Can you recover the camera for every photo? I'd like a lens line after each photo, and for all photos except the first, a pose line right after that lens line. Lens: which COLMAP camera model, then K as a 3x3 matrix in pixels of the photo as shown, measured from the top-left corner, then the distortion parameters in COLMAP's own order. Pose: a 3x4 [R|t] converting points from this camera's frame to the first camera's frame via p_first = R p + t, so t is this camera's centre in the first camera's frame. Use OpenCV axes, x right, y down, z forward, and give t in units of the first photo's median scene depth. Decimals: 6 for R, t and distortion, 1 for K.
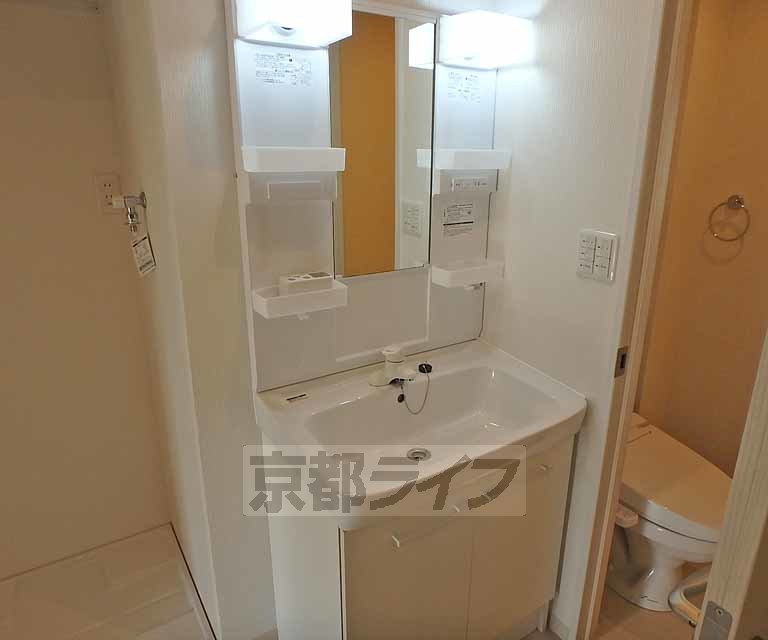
lens RADIAL K [[543.1, 0, 406.5], [0, 543.1, 315.0], [0, 0, 1]] dist [-0.016497, -0.002836]
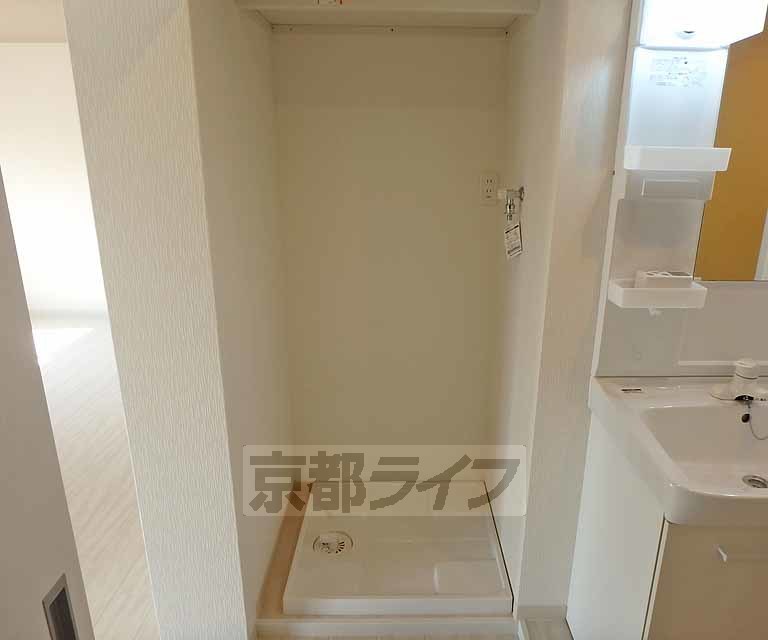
lens RADIAL K [[543.1, 0, 406.5], [0, 543.1, 315.0], [0, 0, 1]] dist [-0.016497, -0.002836]
pose [[0.838825, 0.152163, -0.522703, -0.048387], [-0.160884, 0.986547, 0.029008, 0.053432], [0.520085, 0.059762, 0.852021, -0.111037]]
